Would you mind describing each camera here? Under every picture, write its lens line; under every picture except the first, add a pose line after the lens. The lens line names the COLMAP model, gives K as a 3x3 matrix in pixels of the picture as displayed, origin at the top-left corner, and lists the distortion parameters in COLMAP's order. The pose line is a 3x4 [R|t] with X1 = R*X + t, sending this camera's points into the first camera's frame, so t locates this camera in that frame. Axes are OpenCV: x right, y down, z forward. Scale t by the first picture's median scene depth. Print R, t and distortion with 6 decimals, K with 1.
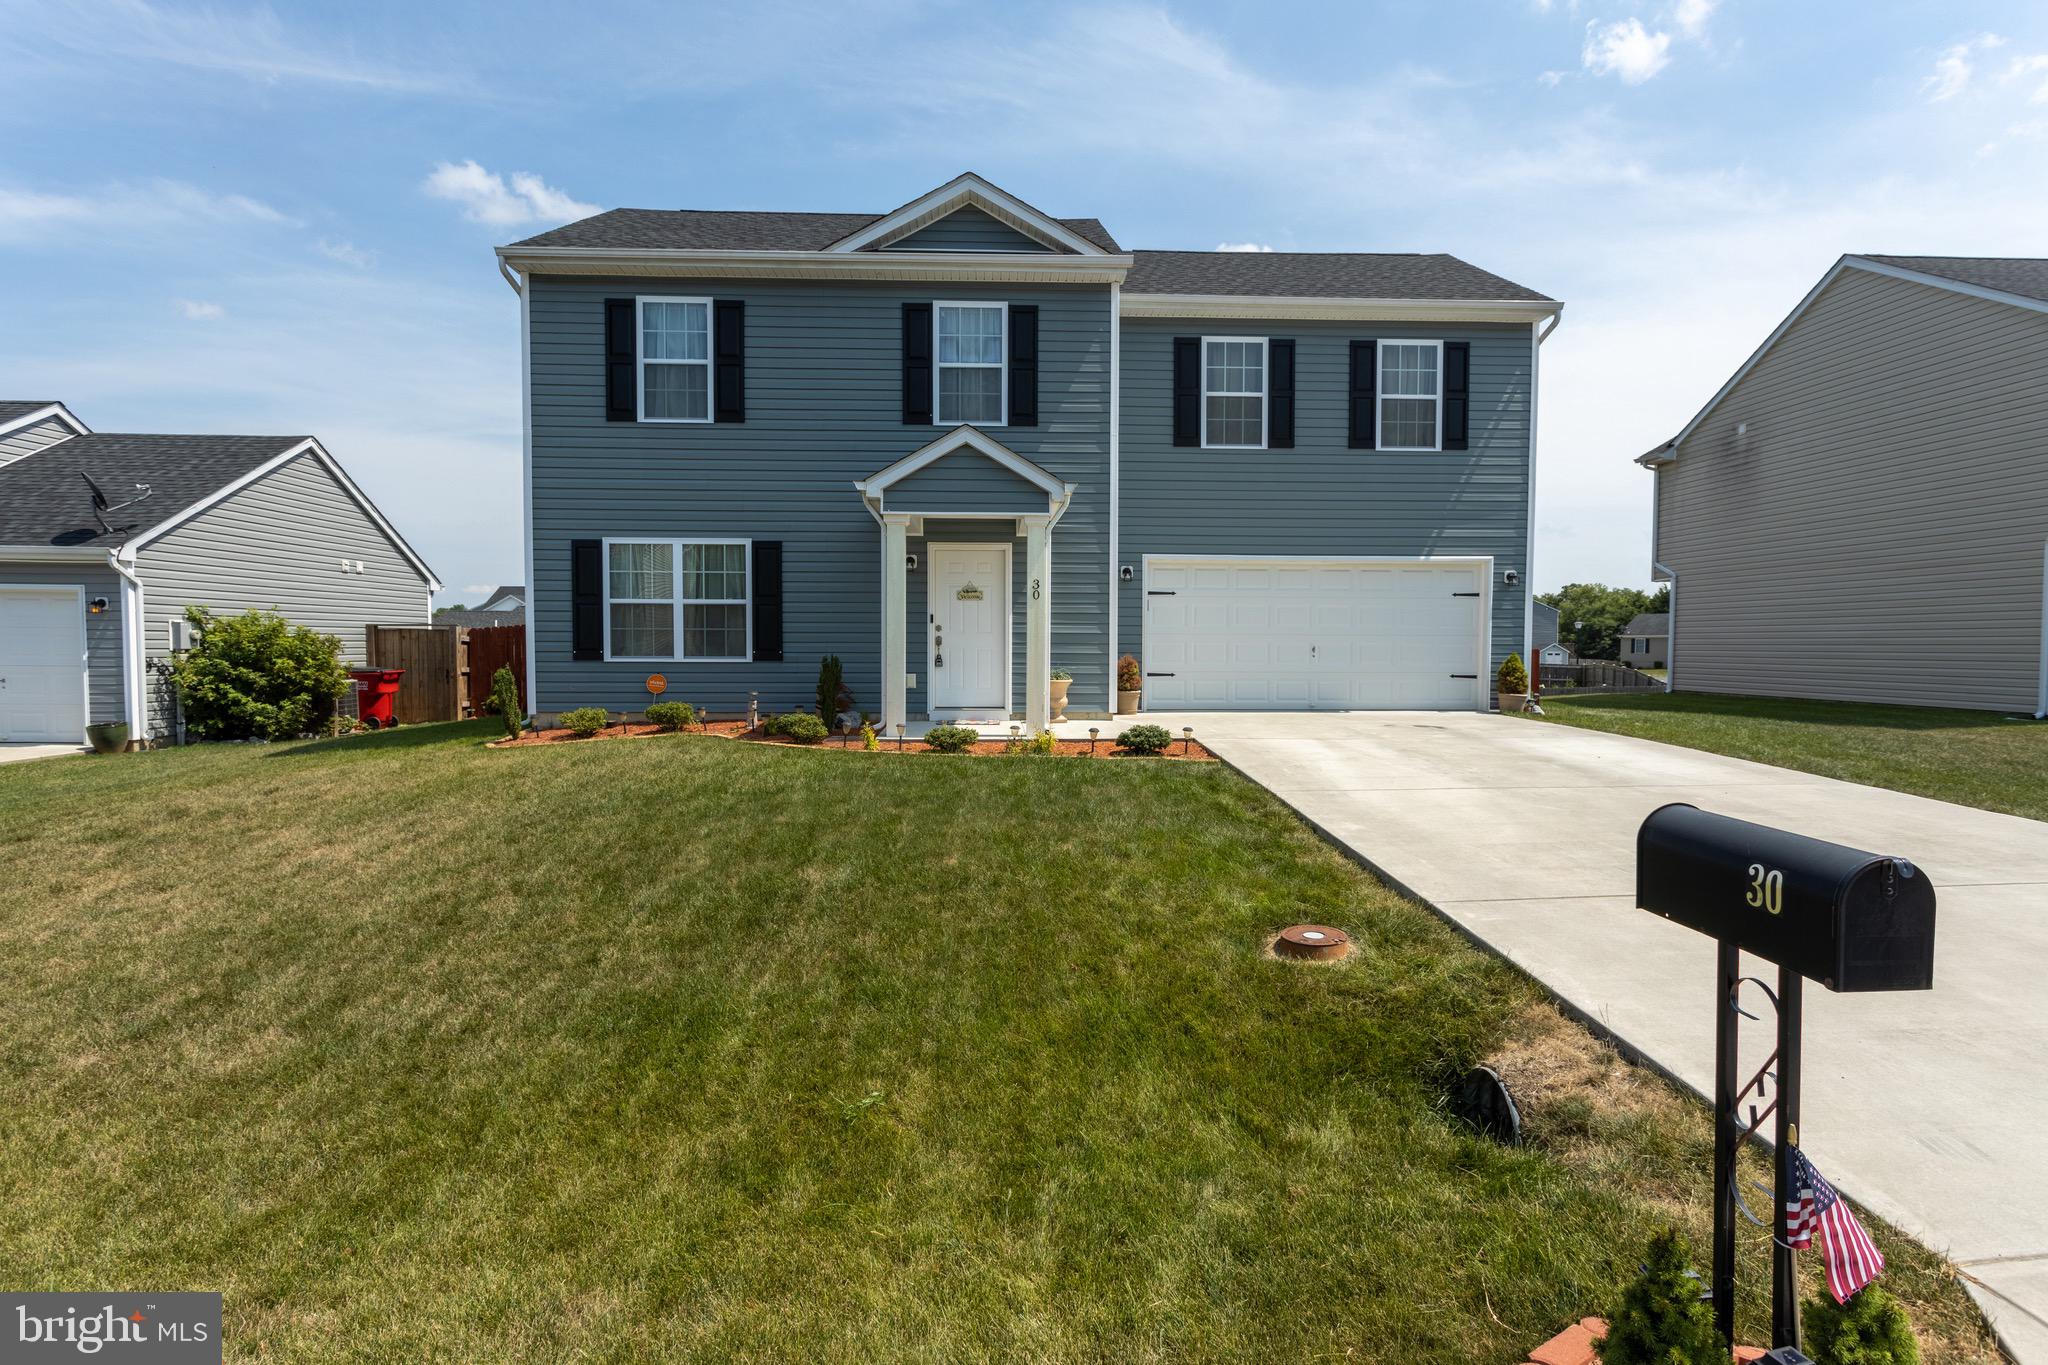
lens RADIAL K [[976.0, 0, 1030.3], [0, 976.0, 675.6], [0, 0, 1]] dist [0.005560, 0.001144]
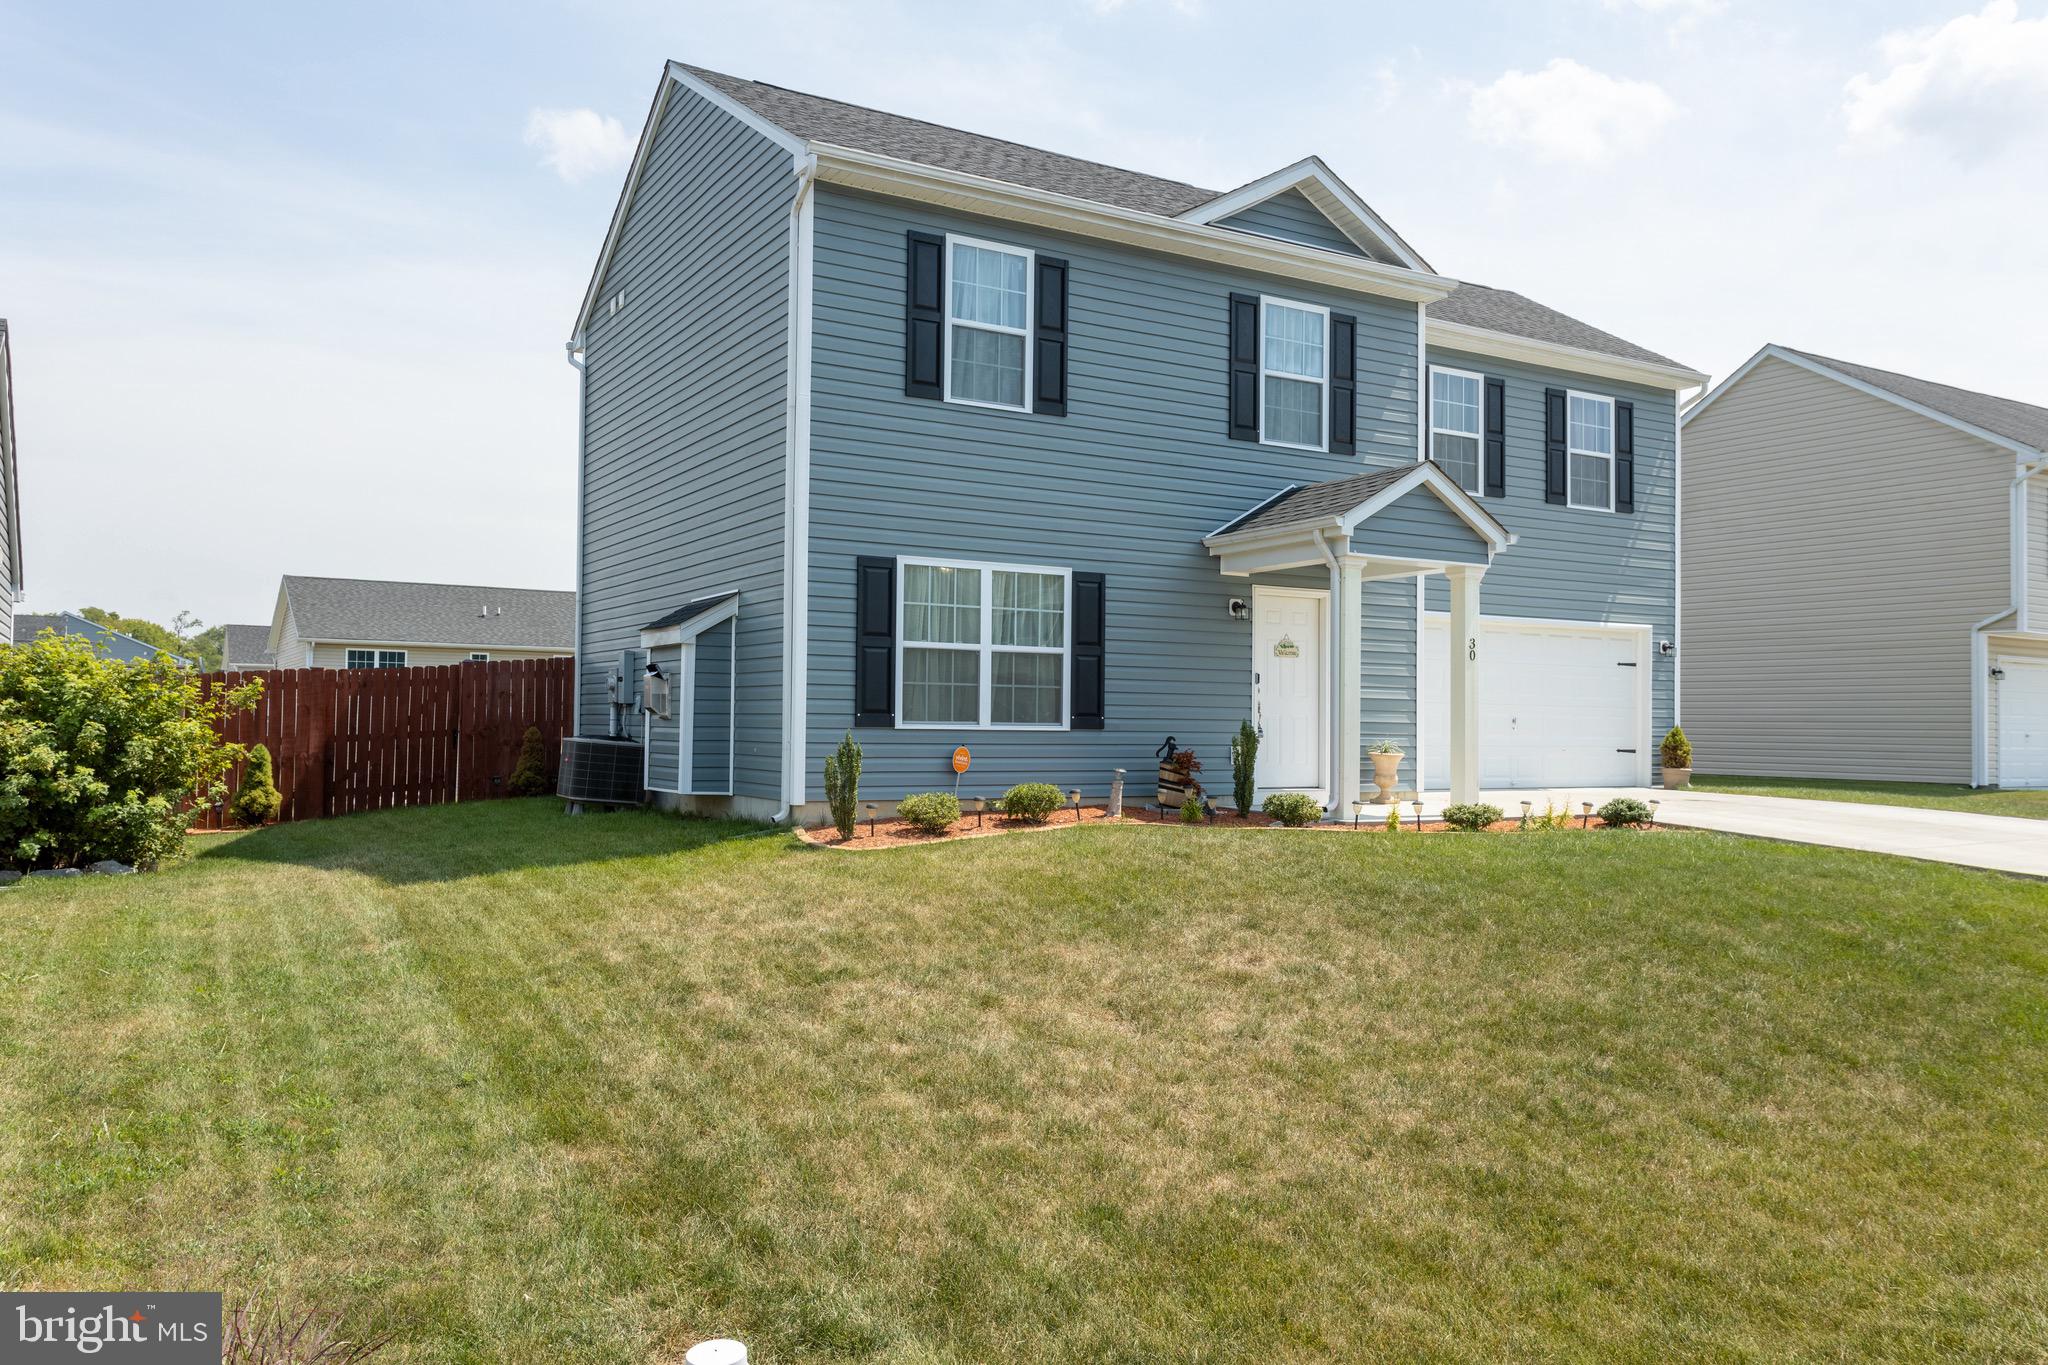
lens RADIAL K [[1509.8, 0, 1025.2], [0, 1509.8, 677.0], [0, 0, 1]] dist [0.005957, 0.002718]
pose [[0.880927, 0.022395, 0.472722, -0.861819], [0.005226, 0.998358, -0.057036, 0.011207], [-0.473223, 0.052716, 0.879364, -0.013085]]
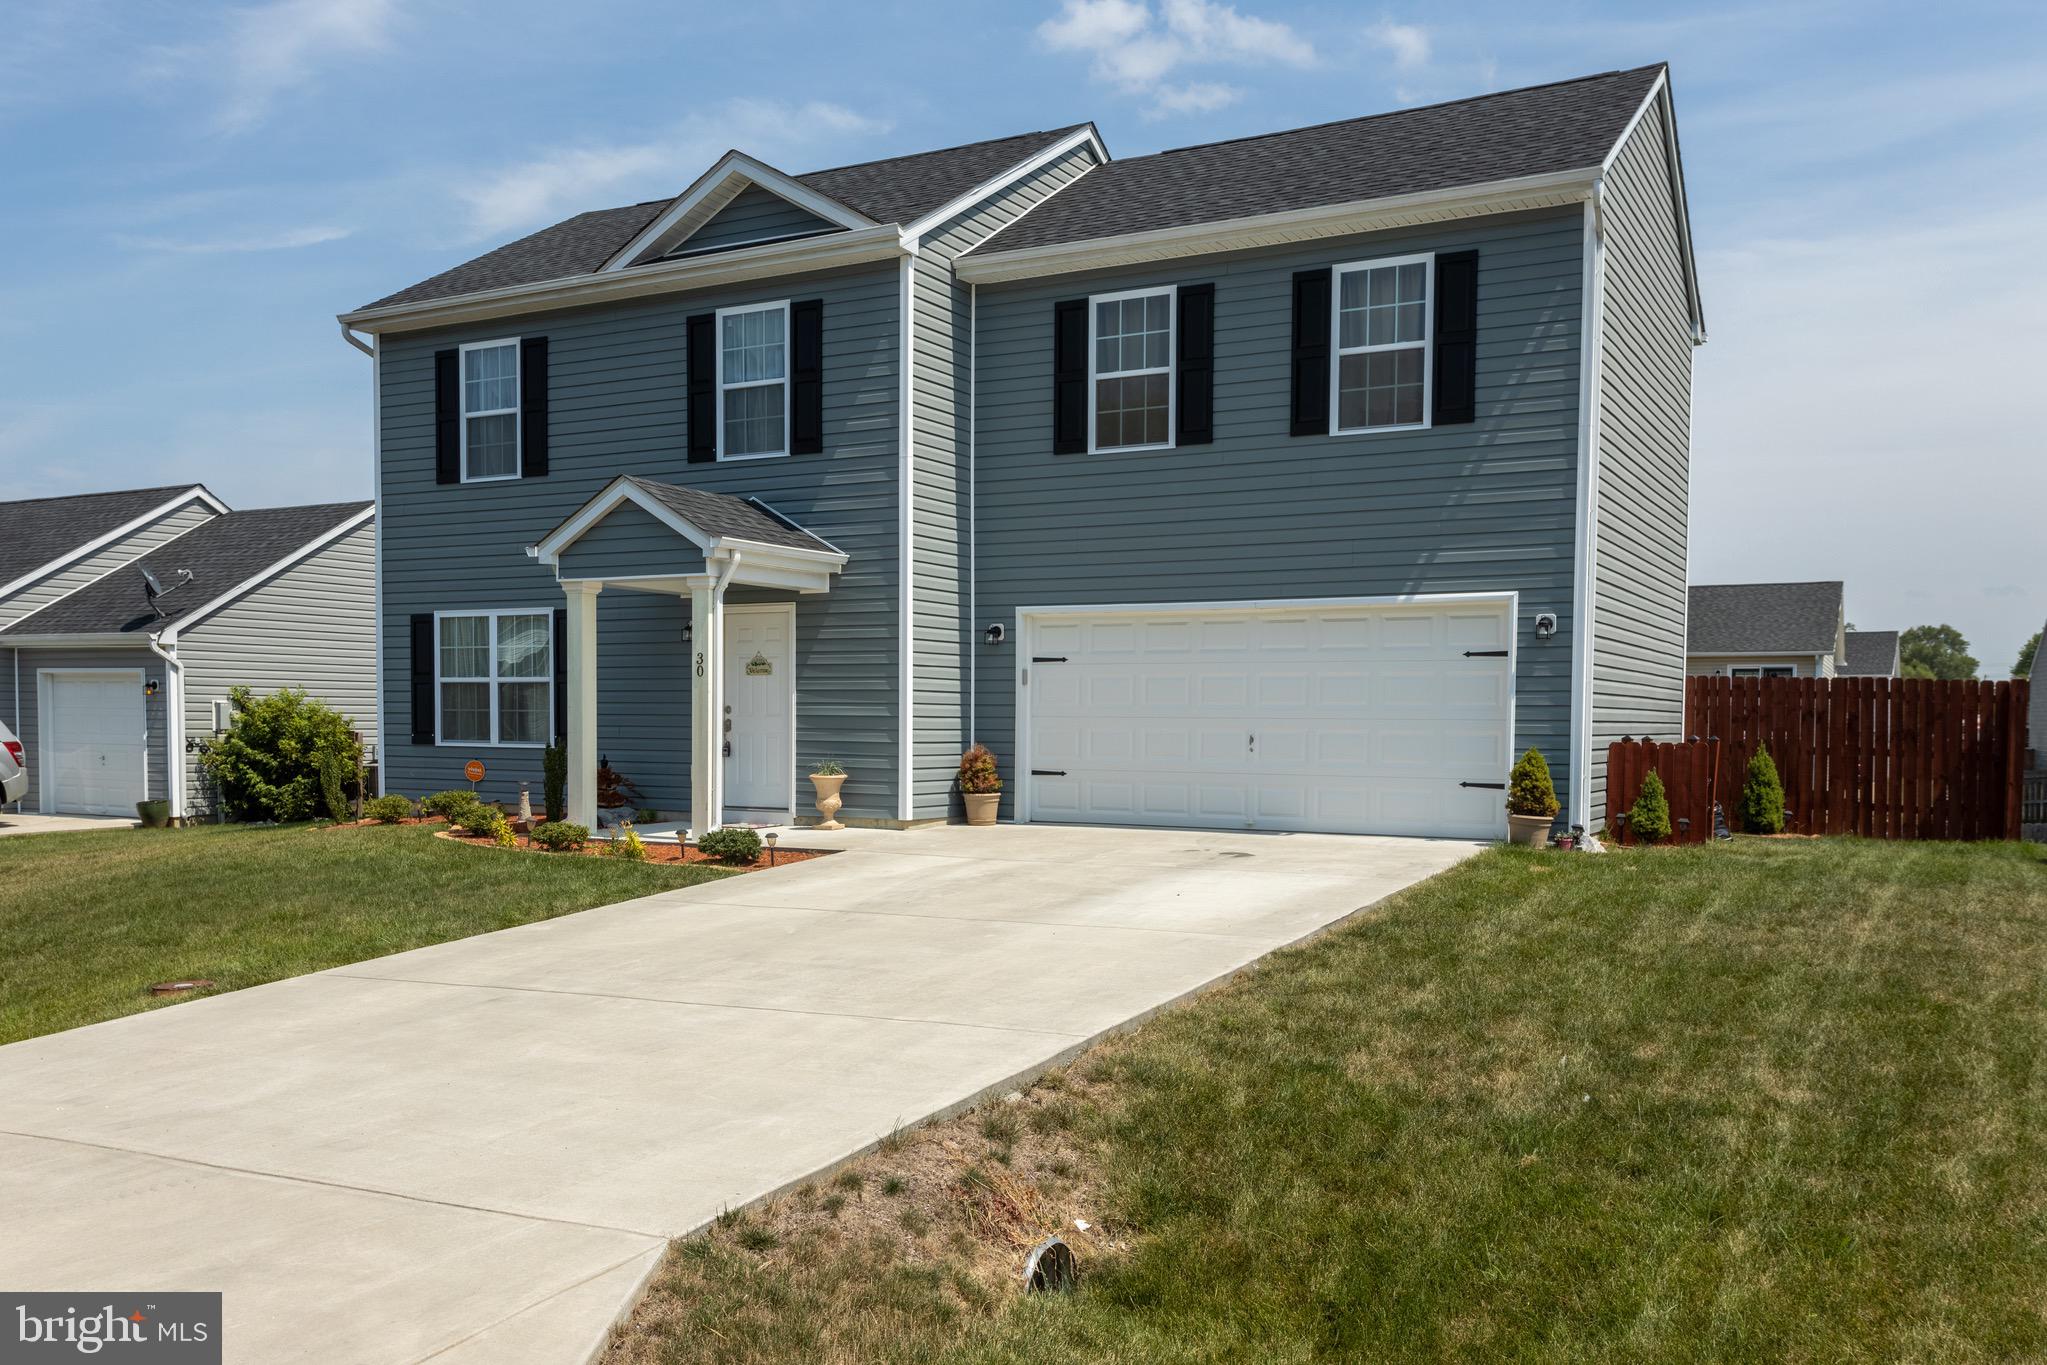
lens RADIAL K [[1697.6, 0, 1008.5], [0, 1697.6, 811.9], [0, 0, 1]] dist [0.017714, -0.015130]
pose [[0.856466, 0.030662, -0.515292, 0.847905], [-0.021733, 0.999491, 0.023352, -0.001124], [0.515745, -0.008801, 0.856697, -0.098274]]
